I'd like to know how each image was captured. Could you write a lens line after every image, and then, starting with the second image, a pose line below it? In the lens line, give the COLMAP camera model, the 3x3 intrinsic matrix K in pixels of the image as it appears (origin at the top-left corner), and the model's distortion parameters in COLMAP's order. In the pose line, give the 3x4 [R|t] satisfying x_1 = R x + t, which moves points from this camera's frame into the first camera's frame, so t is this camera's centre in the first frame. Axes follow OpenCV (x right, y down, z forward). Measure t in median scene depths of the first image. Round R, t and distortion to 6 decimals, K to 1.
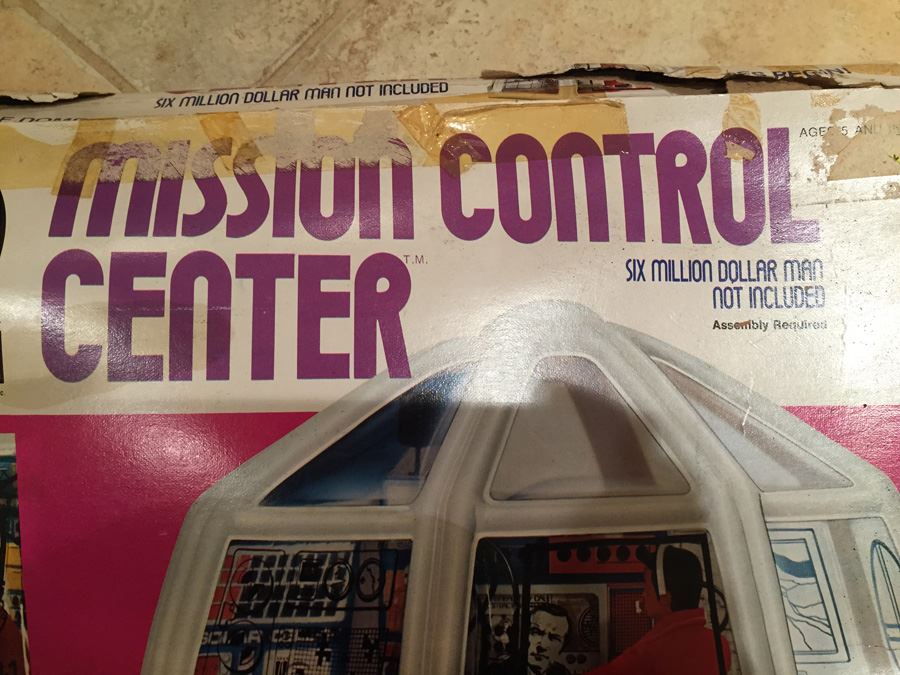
lens RADIAL K [[773.7, 0, 450.0], [0, 773.7, 337.5], [0, 0, 1]] dist [0.082957, -0.144518]
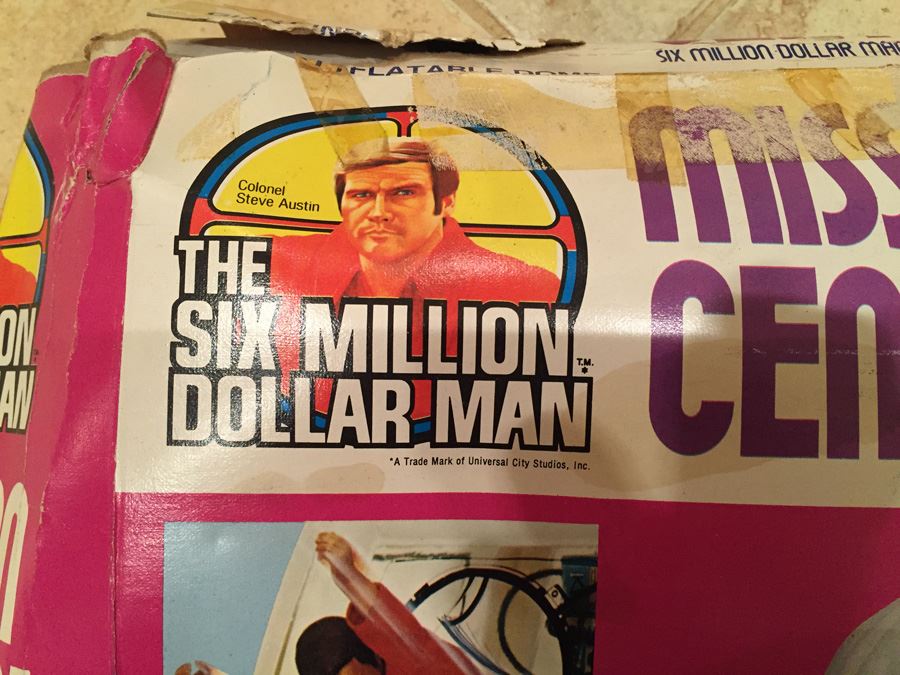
lens RADIAL K [[773.7, 0, 450.0], [0, 773.7, 337.5], [0, 0, 1]] dist [0.082957, -0.144518]
pose [[0.999340, 0.033860, -0.013147, -0.664094], [-0.033575, 0.999209, 0.021329, -0.051703], [0.013858, -0.020874, 0.999686, 0.304861]]
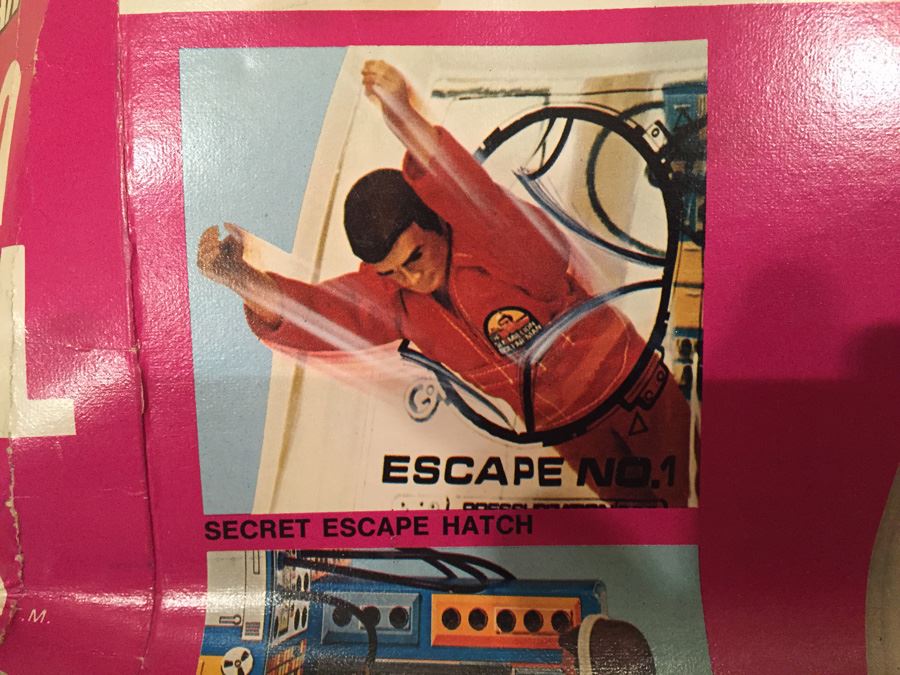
lens RADIAL K [[773.7, 0, 450.0], [0, 773.7, 337.5], [0, 0, 1]] dist [0.082957, -0.144518]
pose [[0.999065, -0.008081, -0.042483, -0.697668], [0.008551, 0.999904, 0.010887, 0.318680], [0.042391, -0.011240, 0.999038, 0.417115]]
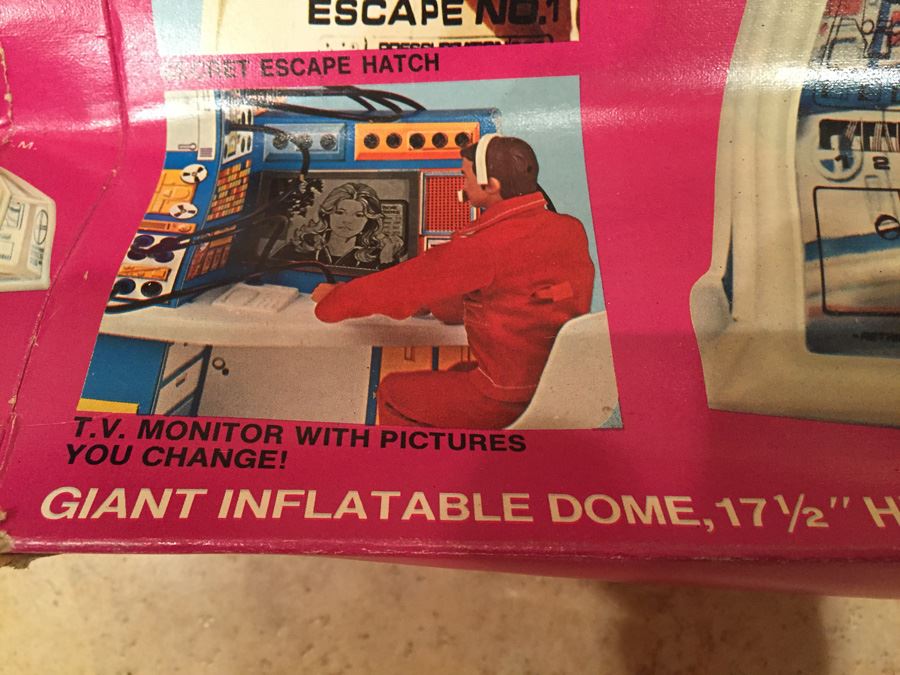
lens RADIAL K [[773.7, 0, 450.0], [0, 773.7, 337.5], [0, 0, 1]] dist [0.082957, -0.144518]
pose [[0.998281, -0.023643, -0.053626, -0.620813], [0.029747, 0.992798, 0.116045, 0.627567], [0.050496, -0.117441, 0.991795, 0.291298]]
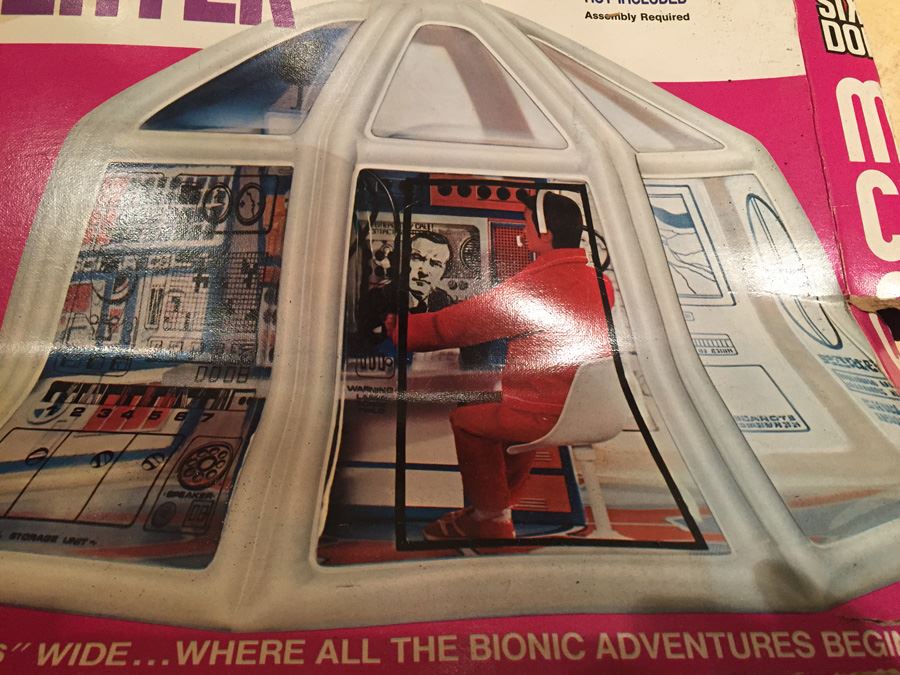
lens RADIAL K [[773.7, 0, 450.0], [0, 773.7, 337.5], [0, 0, 1]] dist [0.082957, -0.144518]
pose [[0.999232, -0.013043, 0.036937, 0.113989], [0.020125, 0.979913, -0.198409, 0.674902], [-0.033607, 0.199000, 0.979423, 0.043666]]
